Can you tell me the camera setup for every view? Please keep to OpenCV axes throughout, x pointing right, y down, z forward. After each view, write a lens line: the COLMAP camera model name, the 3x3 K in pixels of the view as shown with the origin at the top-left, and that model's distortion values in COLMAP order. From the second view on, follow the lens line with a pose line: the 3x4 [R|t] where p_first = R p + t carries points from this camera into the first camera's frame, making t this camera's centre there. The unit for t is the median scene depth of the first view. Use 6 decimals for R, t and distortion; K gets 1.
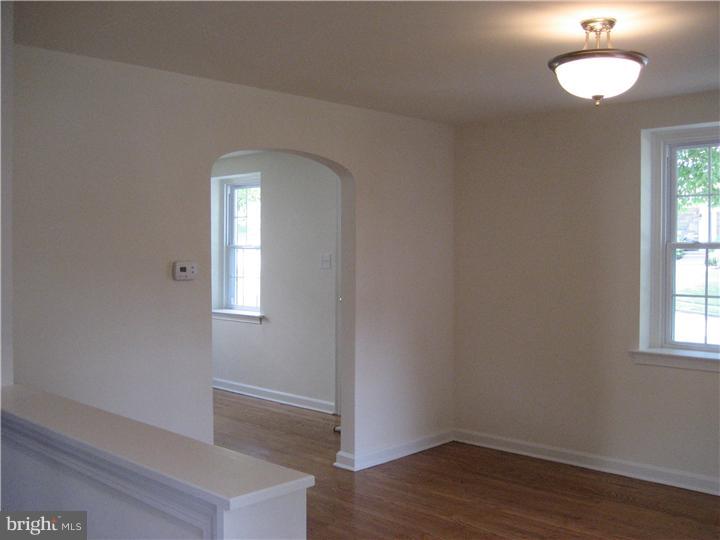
lens RADIAL K [[757.4, 0, 359.1], [0, 757.4, 259.6], [0, 0, 1]] dist [-0.416751, 1.222837]
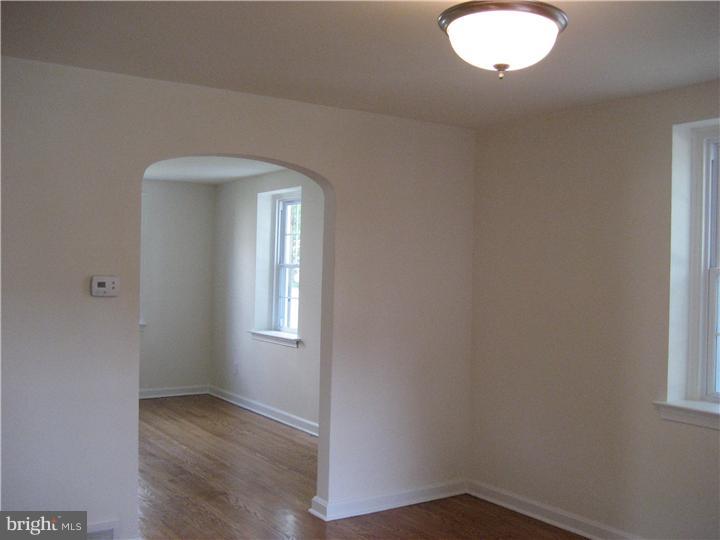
lens RADIAL K [[754.9, 0, 360.0], [0, 754.9, 270.0], [0, 0, 1]] dist [-0.147642, 0.204450]
pose [[0.977601, 0.021512, -0.209365, 0.206788], [-0.025165, 0.999574, -0.014800, 0.000616], [0.208958, 0.019737, 0.977726, 0.134296]]
